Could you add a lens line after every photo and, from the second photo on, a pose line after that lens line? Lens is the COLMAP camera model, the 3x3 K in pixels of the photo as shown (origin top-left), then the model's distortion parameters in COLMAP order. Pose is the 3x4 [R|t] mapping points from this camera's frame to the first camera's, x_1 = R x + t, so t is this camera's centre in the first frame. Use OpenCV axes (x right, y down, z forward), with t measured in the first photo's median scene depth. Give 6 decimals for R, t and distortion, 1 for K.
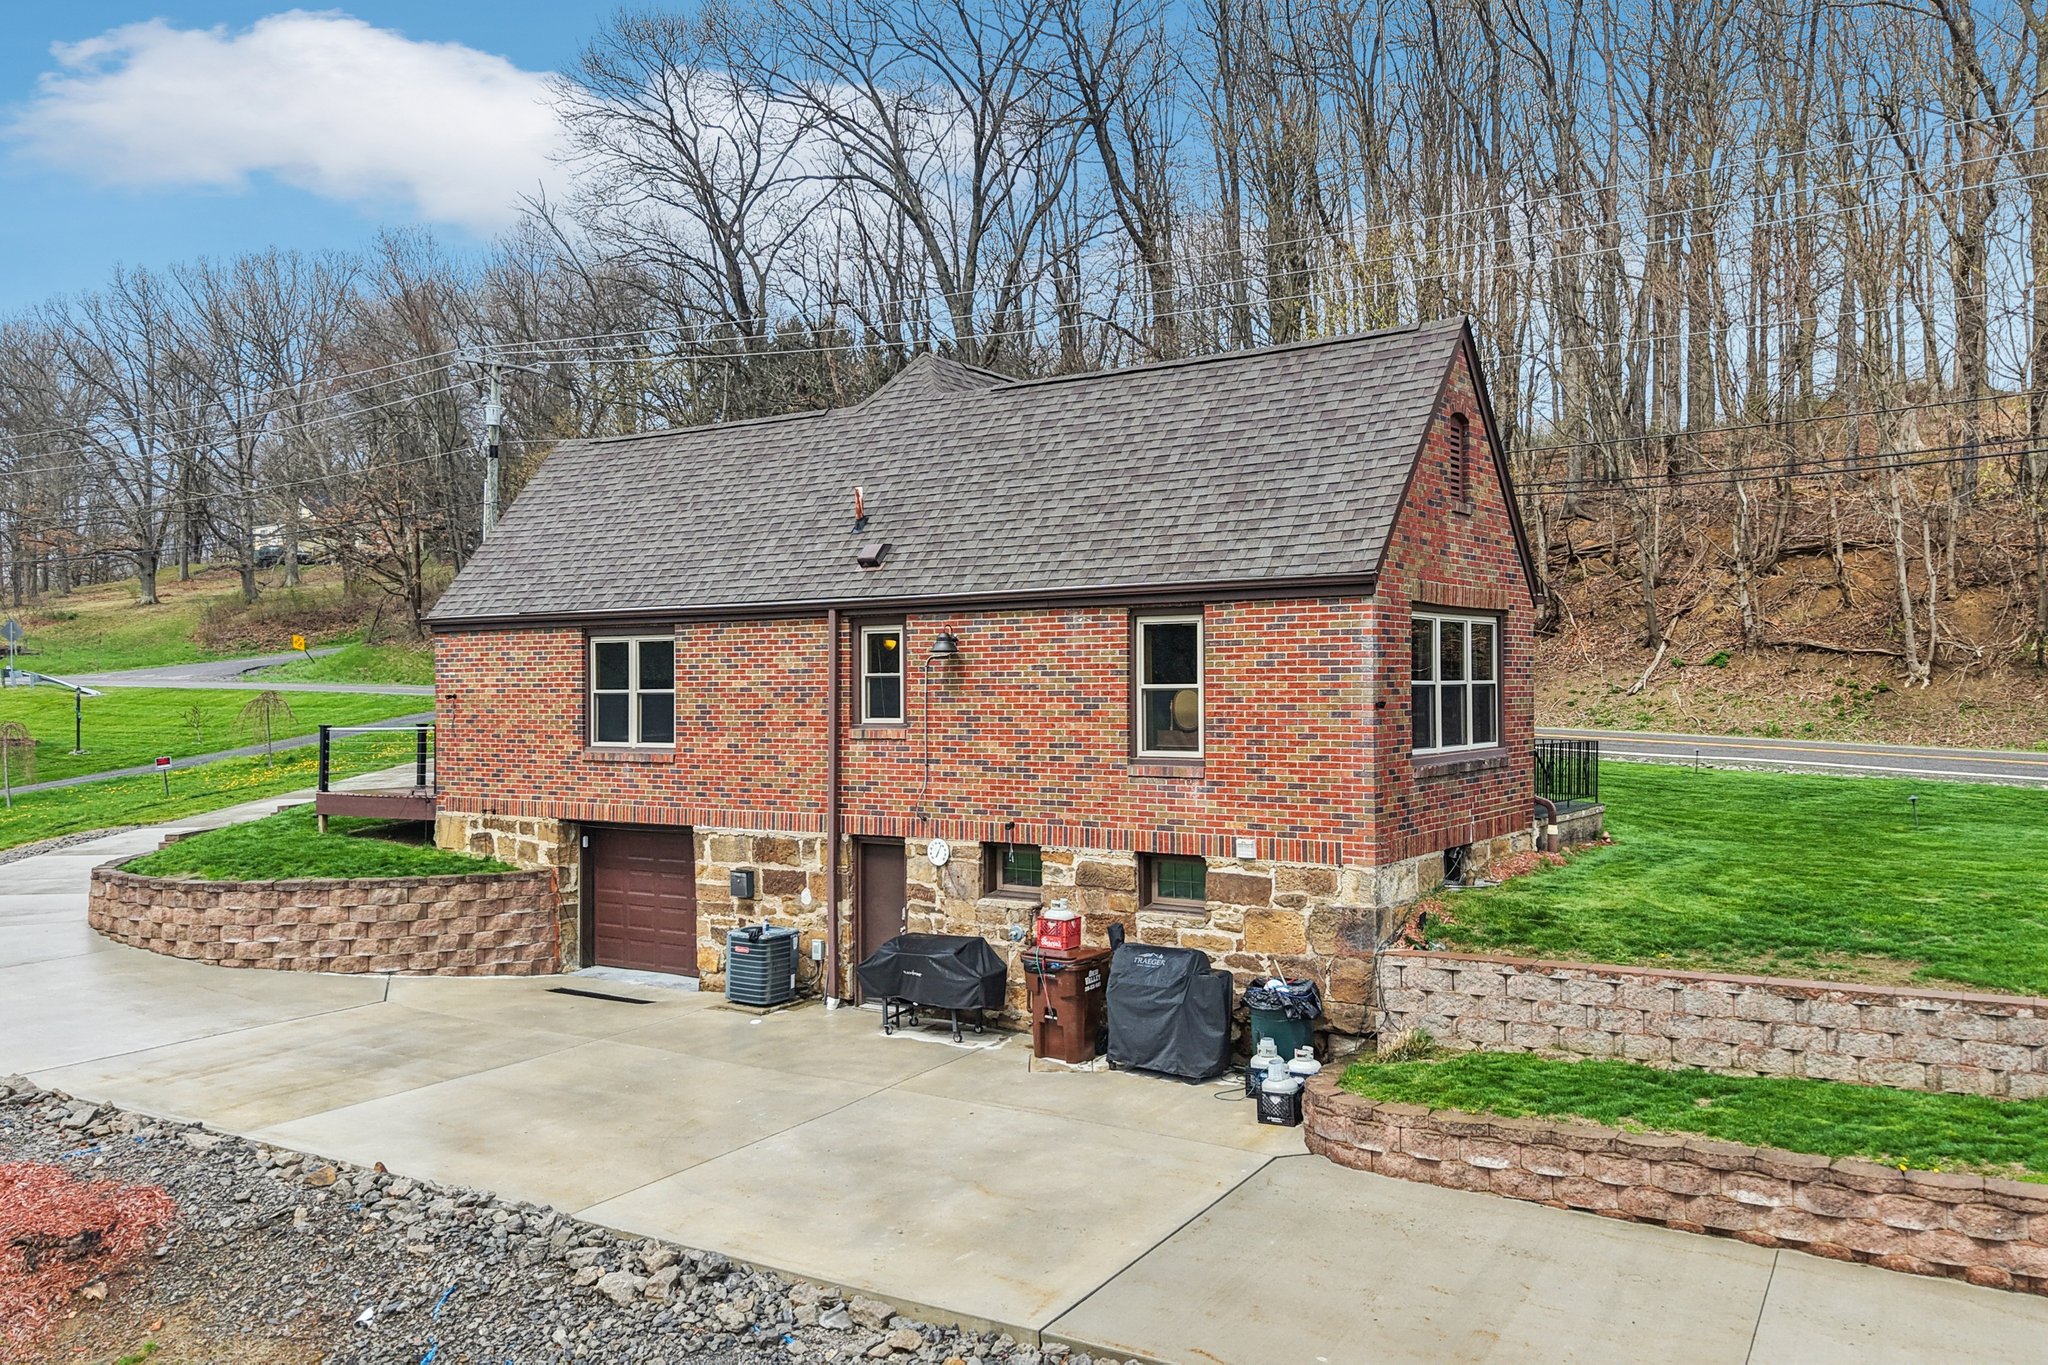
lens RADIAL K [[1578.1, 0, 1024.0], [0, 1578.1, 682.5], [0, 0, 1]] dist [0.094218, -0.159714]
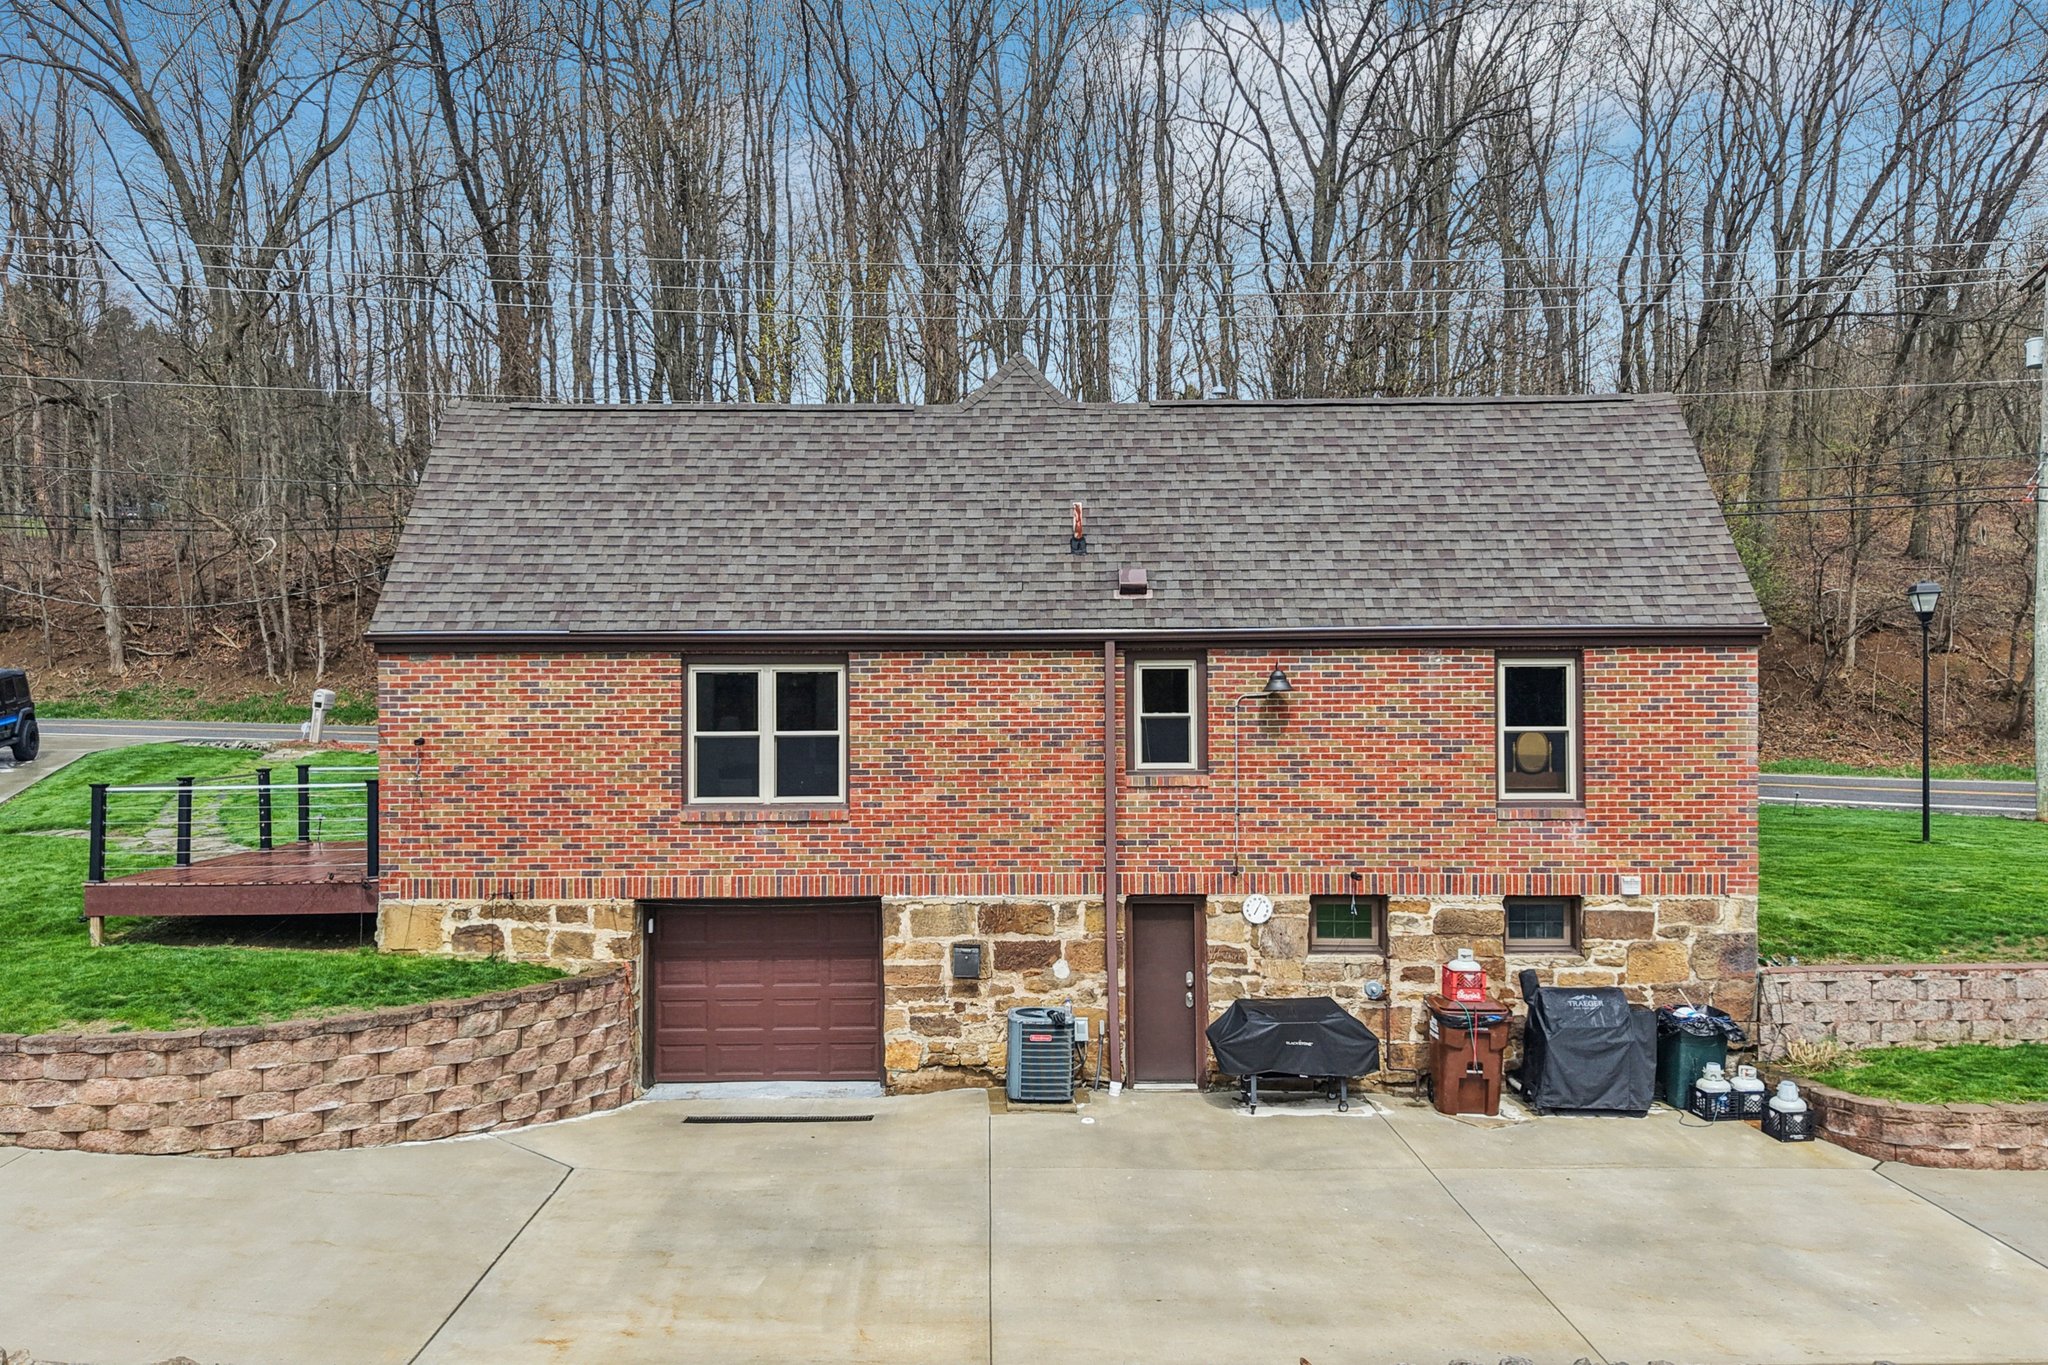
lens RADIAL K [[1578.1, 0, 1024.0], [0, 1578.1, 682.5], [0, 0, 1]] dist [0.094218, -0.159714]
pose [[0.834781, 0.005590, 0.550553, -0.629170], [-0.002308, 0.999975, -0.006653, -0.016646], [-0.550577, 0.004283, 0.834774, 0.280640]]
